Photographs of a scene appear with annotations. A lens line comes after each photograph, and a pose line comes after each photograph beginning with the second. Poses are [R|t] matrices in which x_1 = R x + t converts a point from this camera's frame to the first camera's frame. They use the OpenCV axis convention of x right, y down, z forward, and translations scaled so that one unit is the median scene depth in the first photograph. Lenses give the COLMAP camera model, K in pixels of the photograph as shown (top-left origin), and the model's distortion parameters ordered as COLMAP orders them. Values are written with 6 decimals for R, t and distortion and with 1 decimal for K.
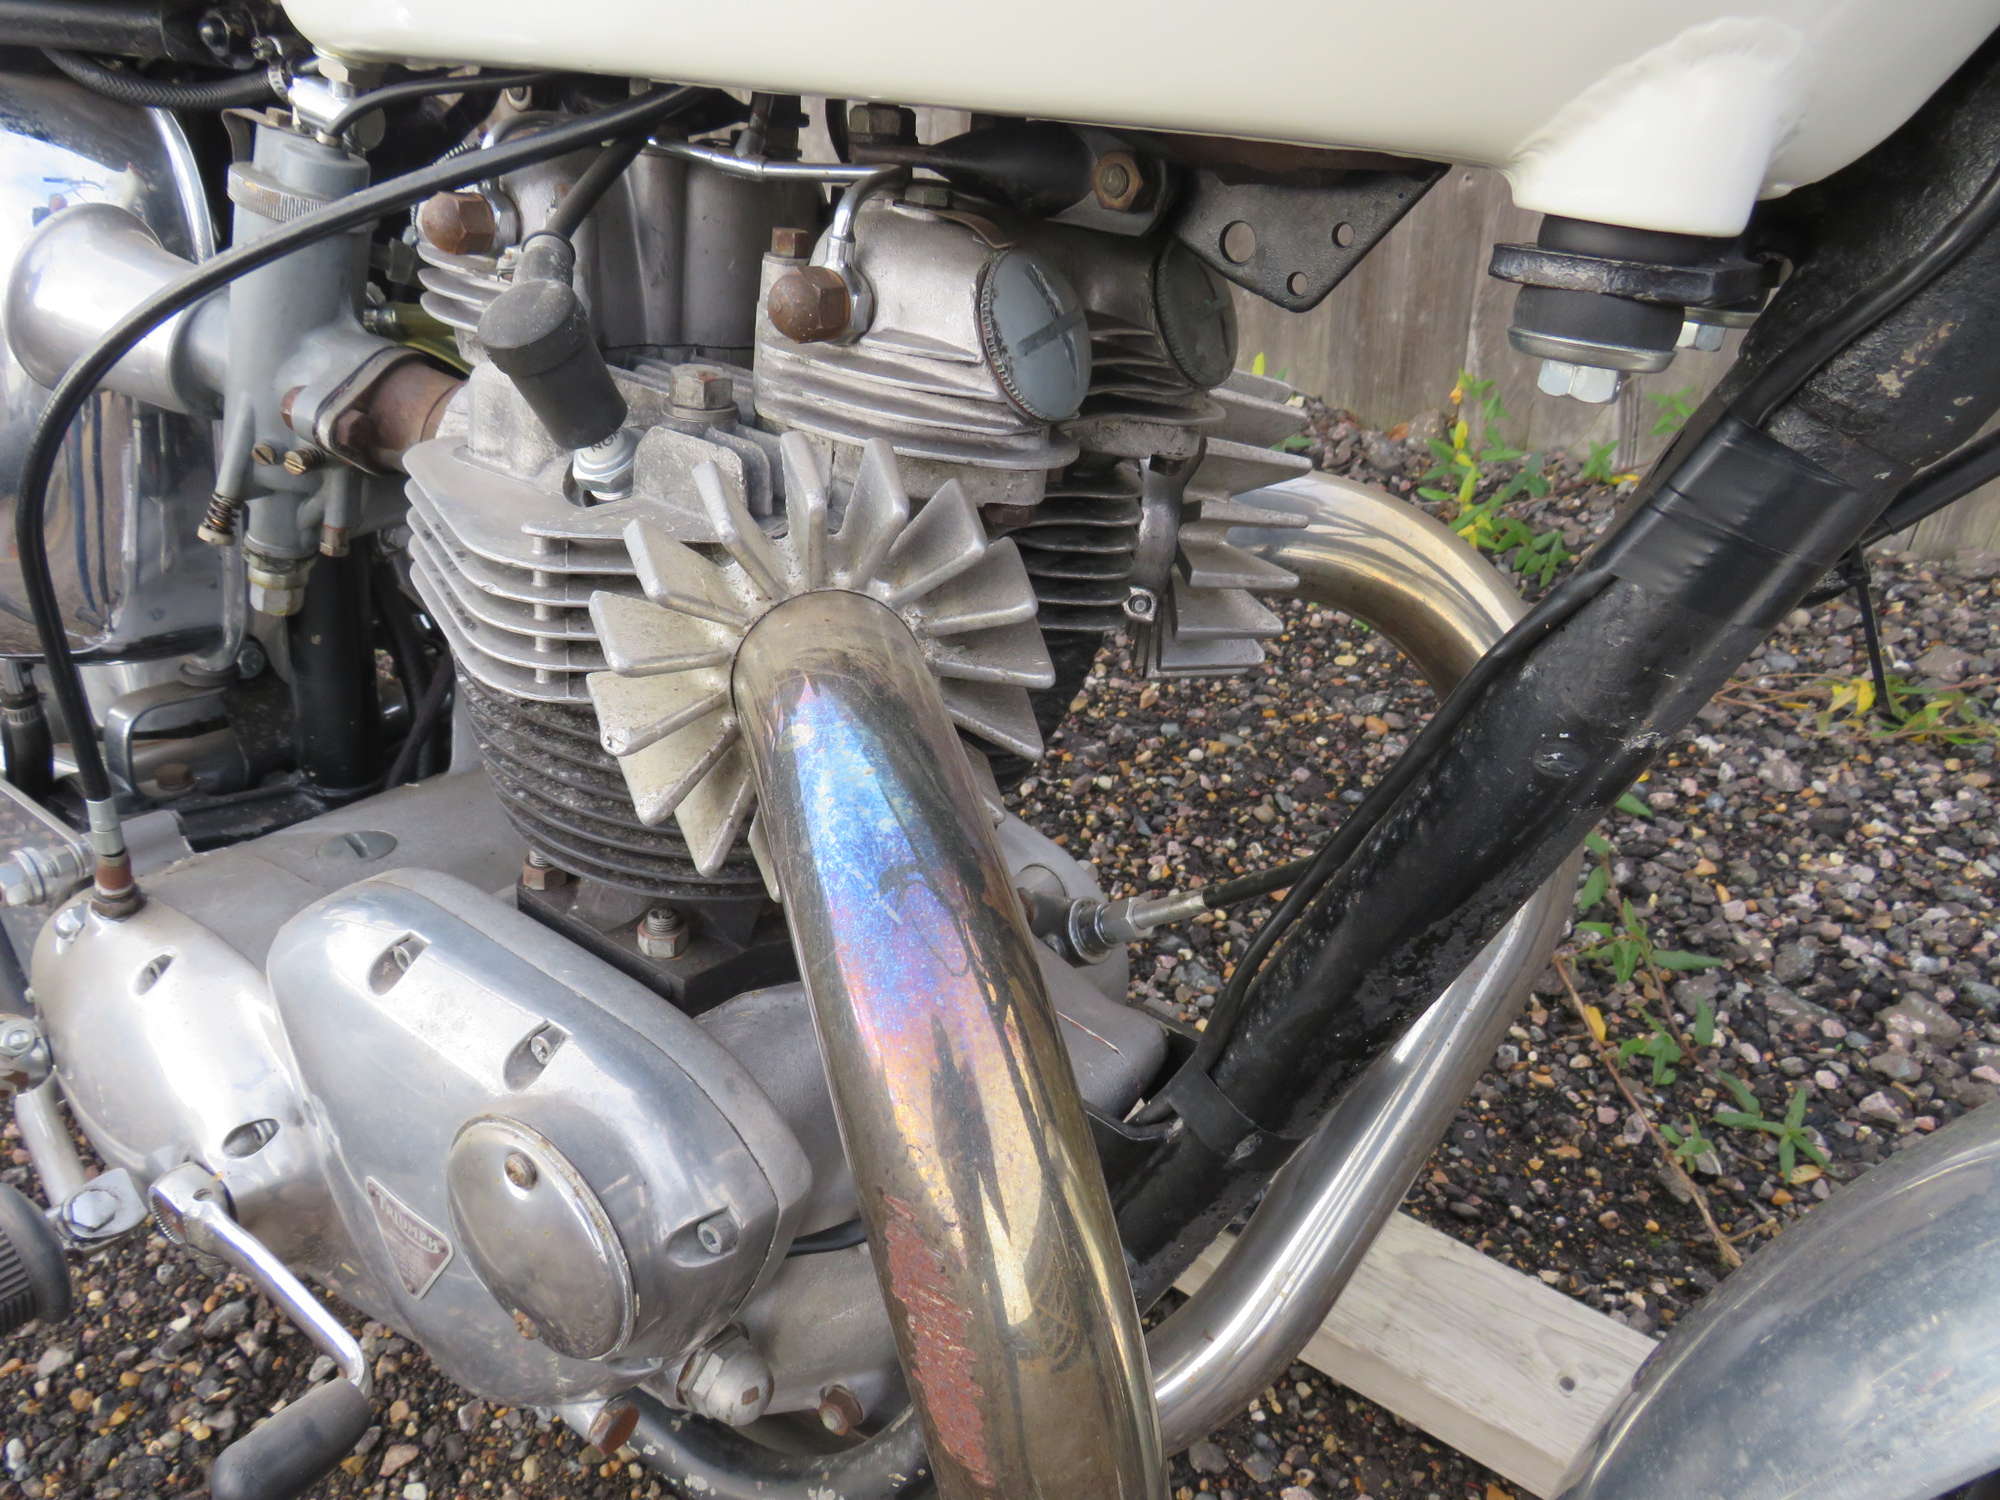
lens RADIAL K [[1408.7, 0, 994.6], [0, 1408.7, 755.5], [0, 0, 1]] dist [-0.025670, 0.001151]
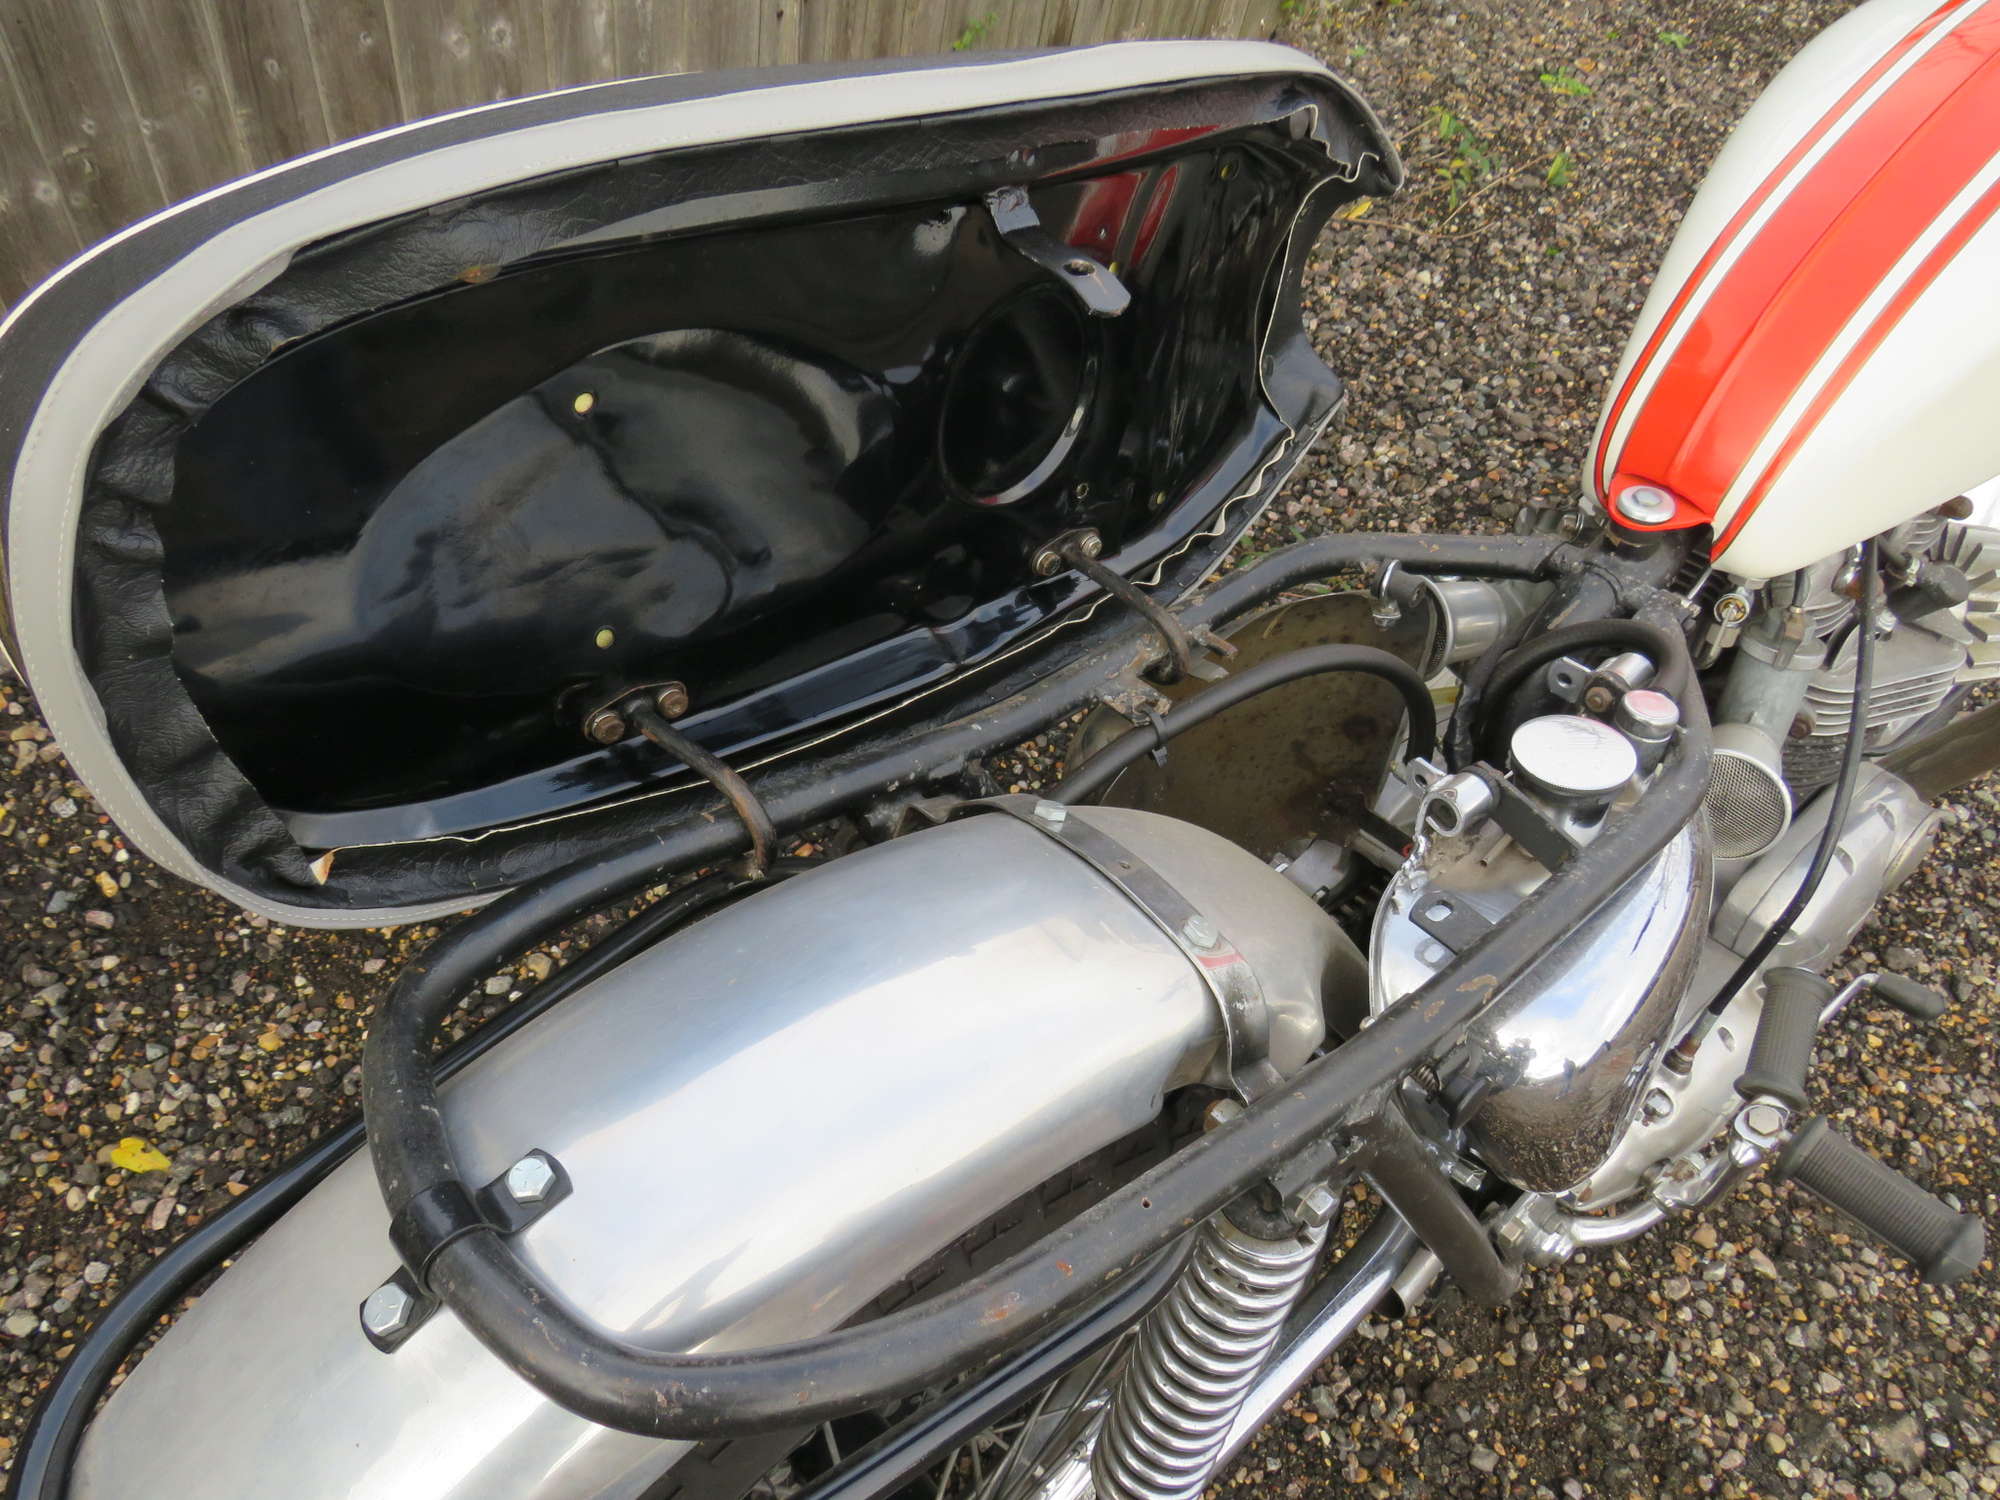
lens RADIAL K [[1408.7, 0, 993.6], [0, 1408.7, 742.6], [0, 0, 1]] dist [-0.025670, 0.001151]
pose [[0.249105, -0.727699, 0.639063, -1.030091], [0.455193, 0.670410, 0.585961, -0.946136], [-0.854837, 0.144931, 0.498246, 0.517682]]
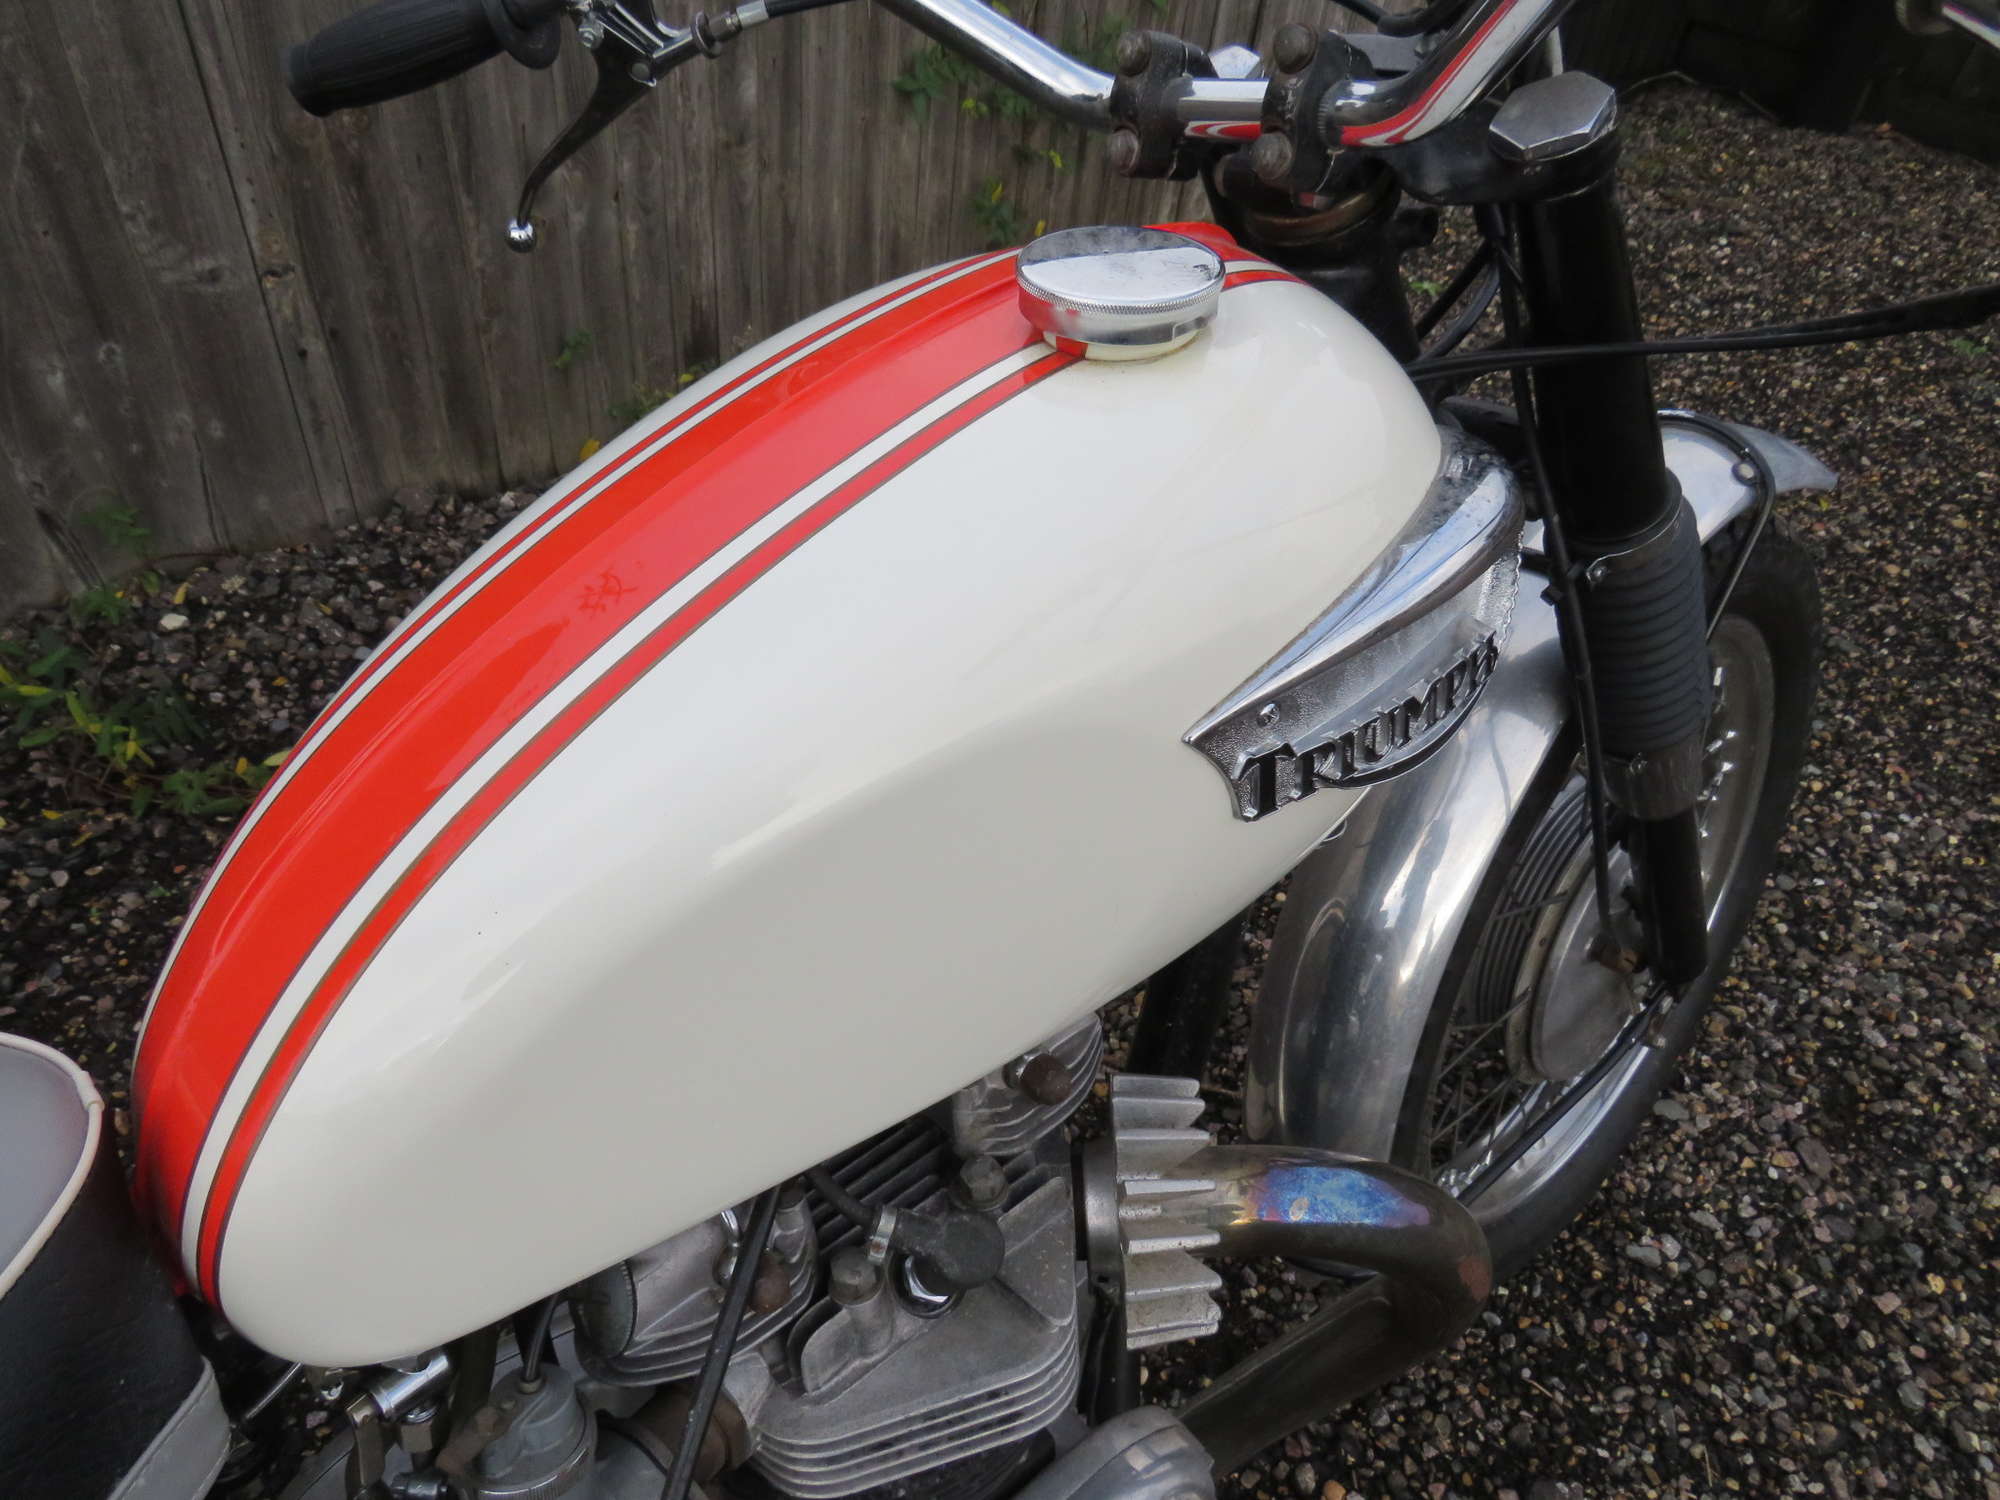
lens RADIAL K [[1408.7, 0, 988.9], [0, 1408.7, 746.7], [0, 0, 1]] dist [-0.025670, 0.001151]
pose [[0.234273, -0.628277, 0.741879, -0.443335], [0.515595, 0.727248, 0.453070, -0.540195], [-0.824183, 0.276367, 0.494311, 0.059206]]
